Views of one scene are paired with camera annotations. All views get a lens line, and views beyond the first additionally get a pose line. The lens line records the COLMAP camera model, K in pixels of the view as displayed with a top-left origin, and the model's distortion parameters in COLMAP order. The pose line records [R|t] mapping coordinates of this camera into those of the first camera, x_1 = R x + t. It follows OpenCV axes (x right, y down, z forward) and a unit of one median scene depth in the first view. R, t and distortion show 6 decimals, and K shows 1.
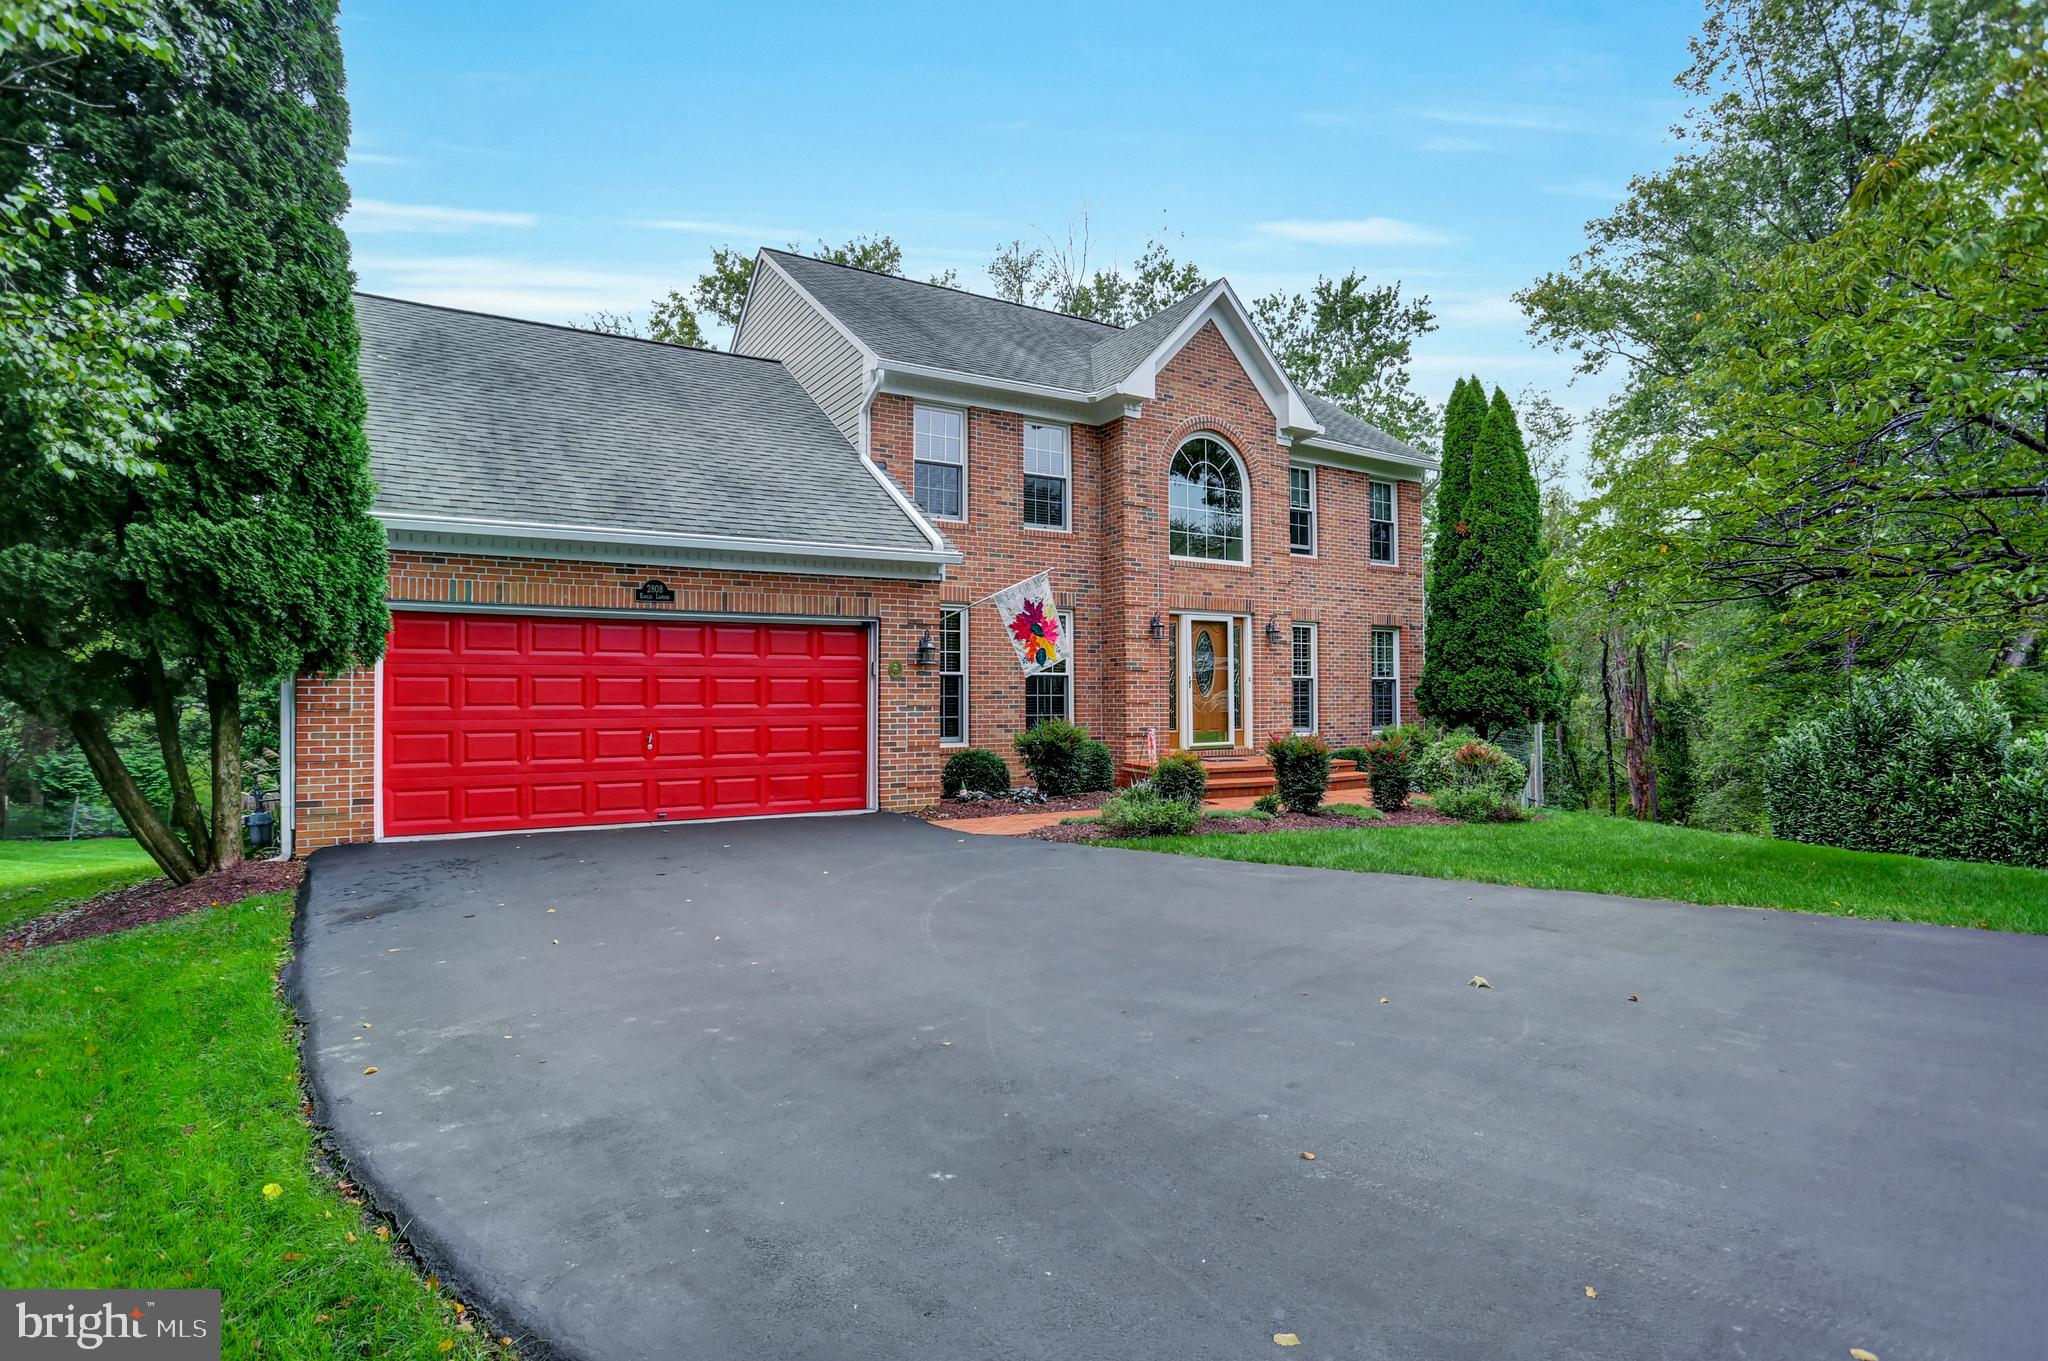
lens RADIAL K [[1121.4, 0, 1021.0], [0, 1121.4, 655.7], [0, 0, 1]] dist [-0.077964, 0.034491]
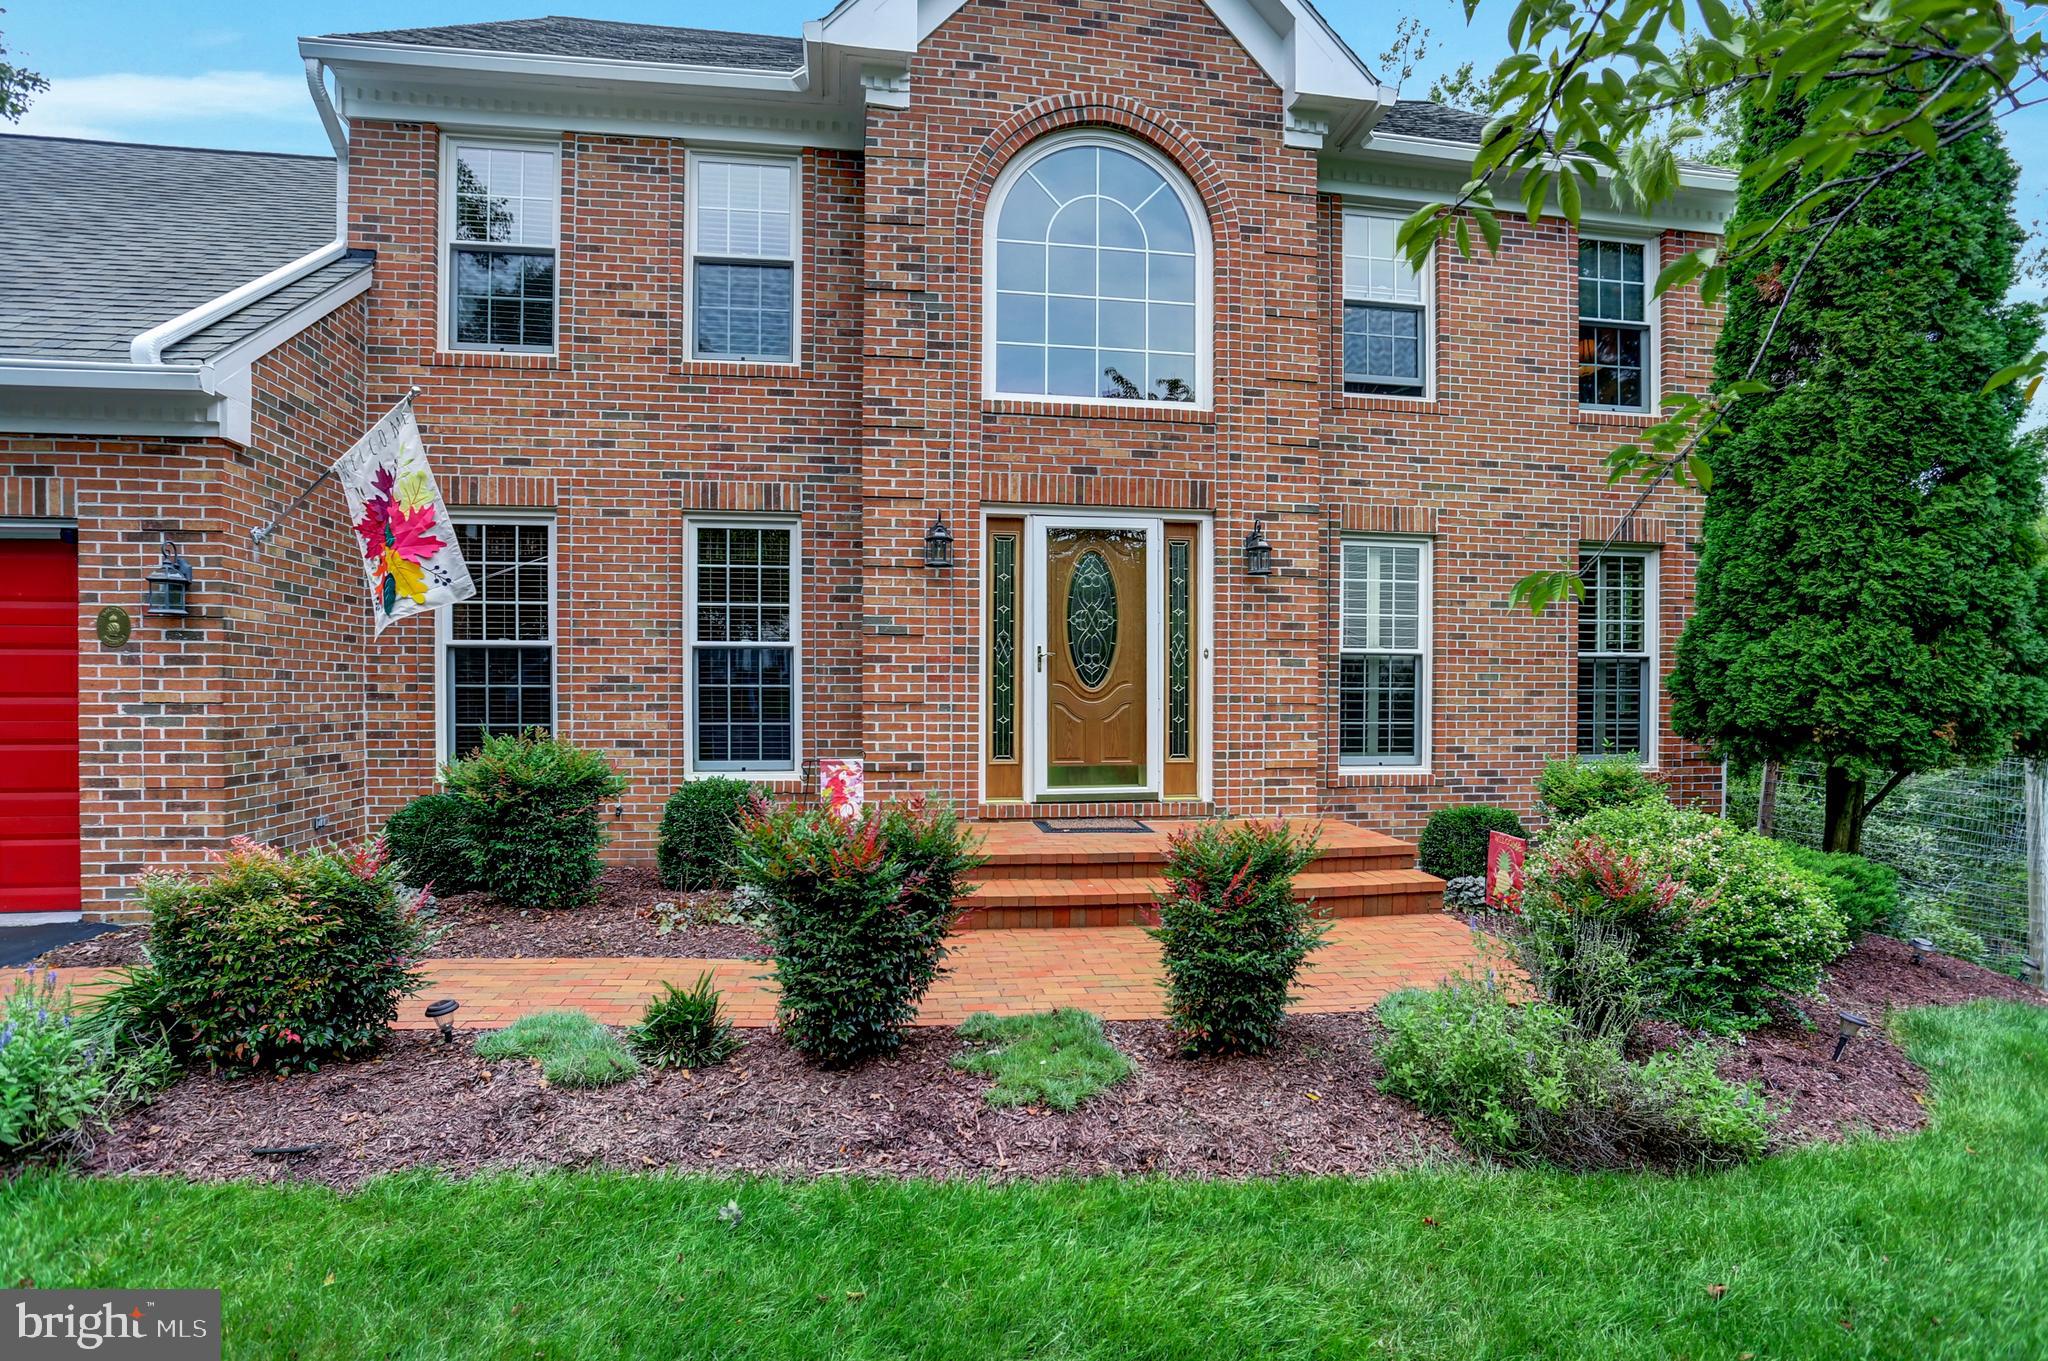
lens RADIAL K [[1103.7, 0, 1018.1], [0, 1103.7, 704.0], [0, 0, 1]] dist [-0.066967, 0.032355]
pose [[0.919998, 0.008187, -0.391838, 0.347145], [0.009870, 0.998981, 0.044047, 0.023576], [0.391799, -0.044390, 0.918979, 0.603277]]
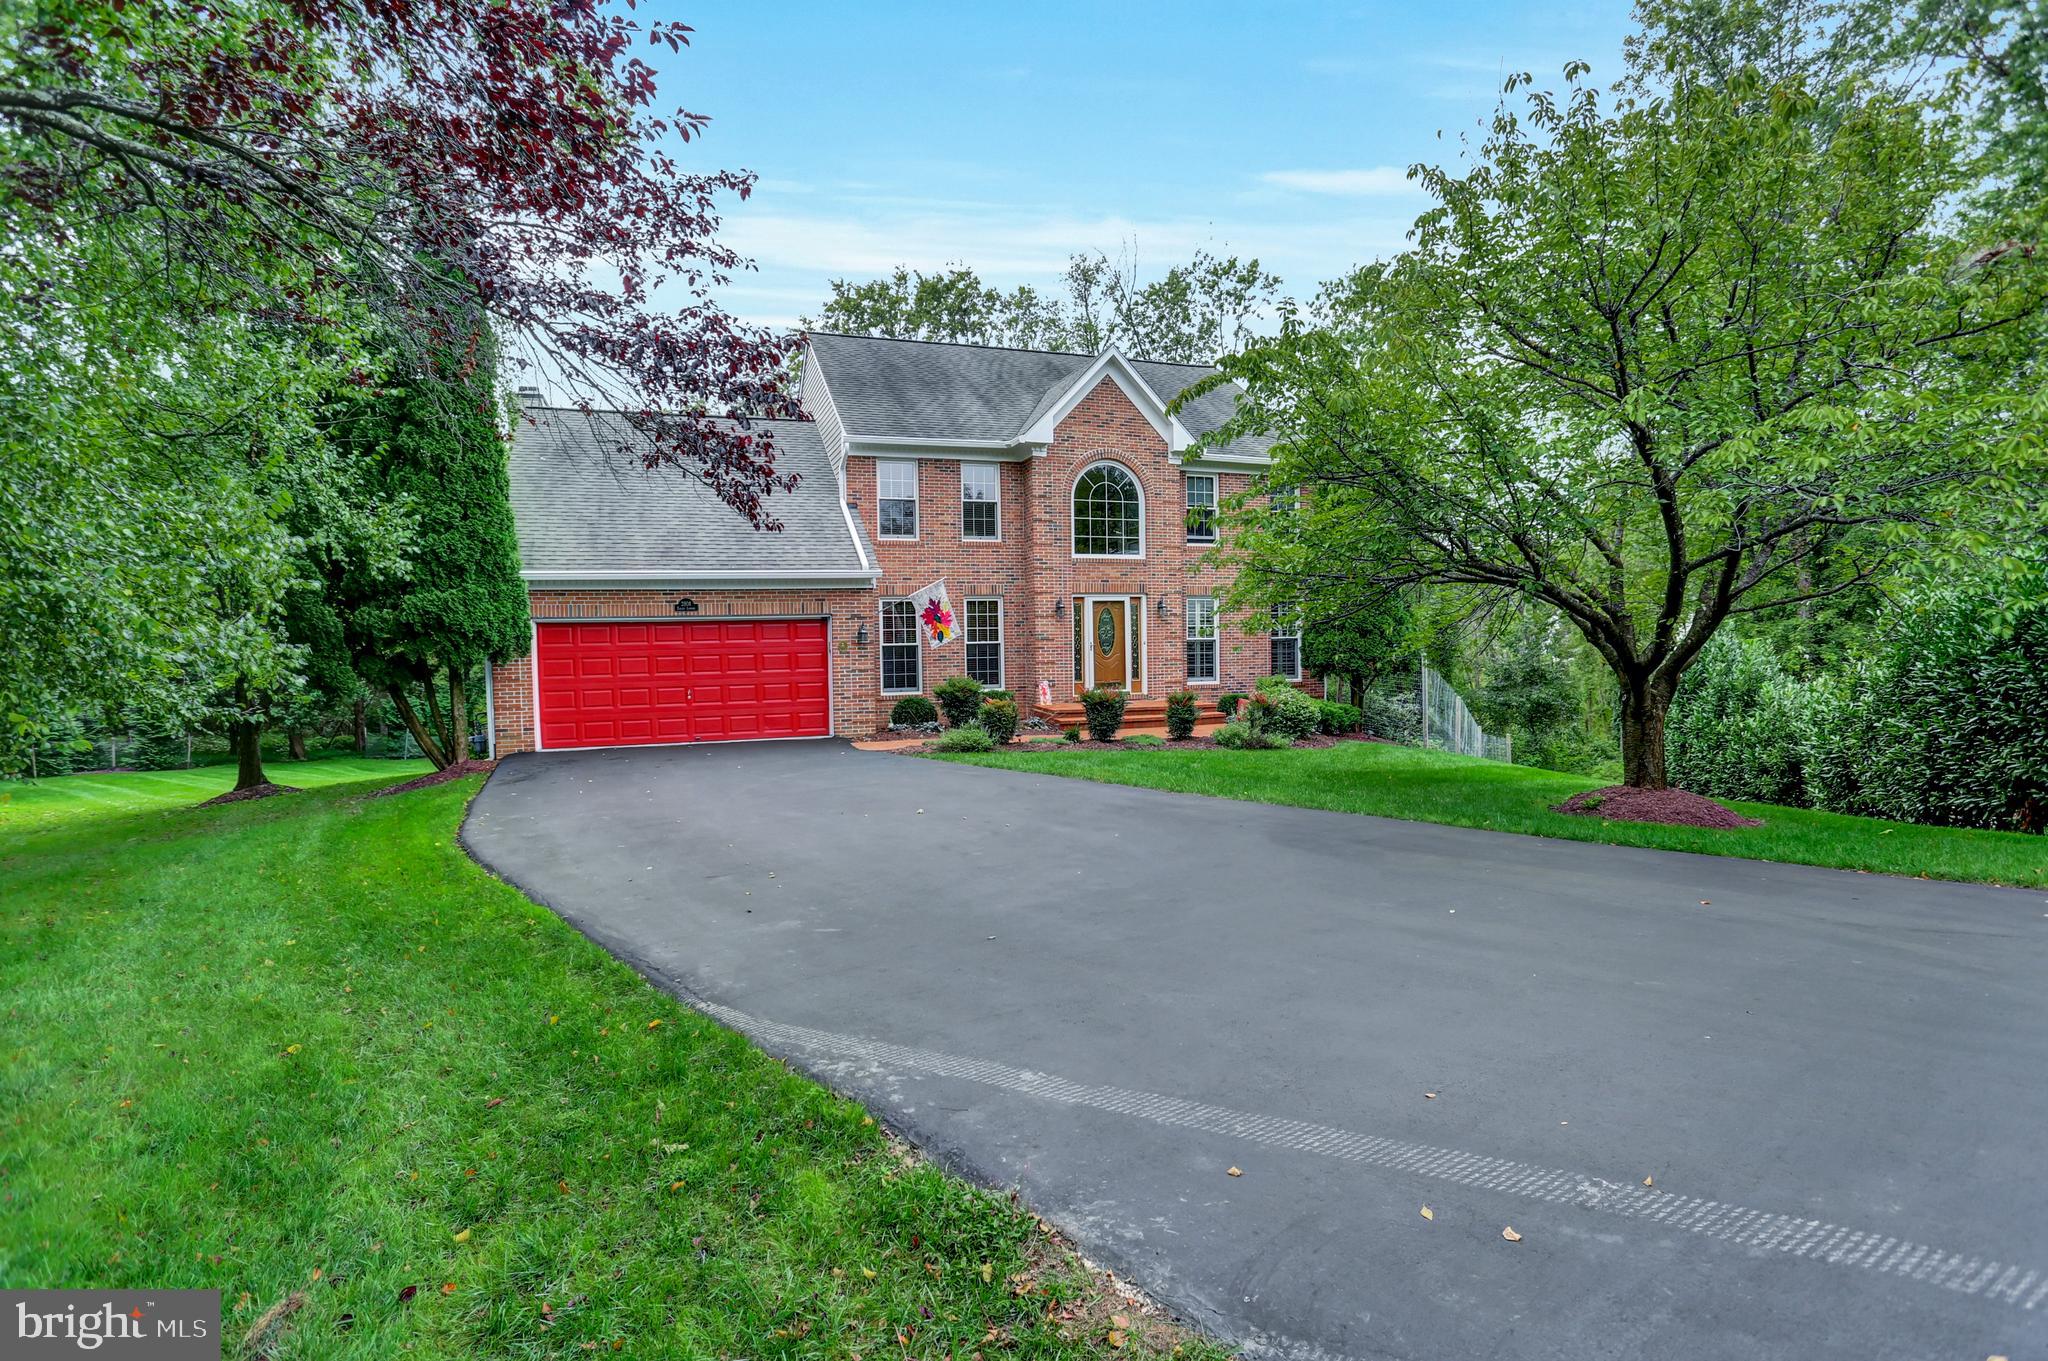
lens RADIAL K [[1120.8, 0, 993.9], [0, 1120.8, 678.3], [0, 0, 1]] dist [-0.088421, -0.000015]
pose [[0.974113, -0.004117, -0.226025, 0.368325], [0.022167, 0.996755, 0.077381, -0.049570], [0.224973, -0.080388, 0.971043, -0.390917]]
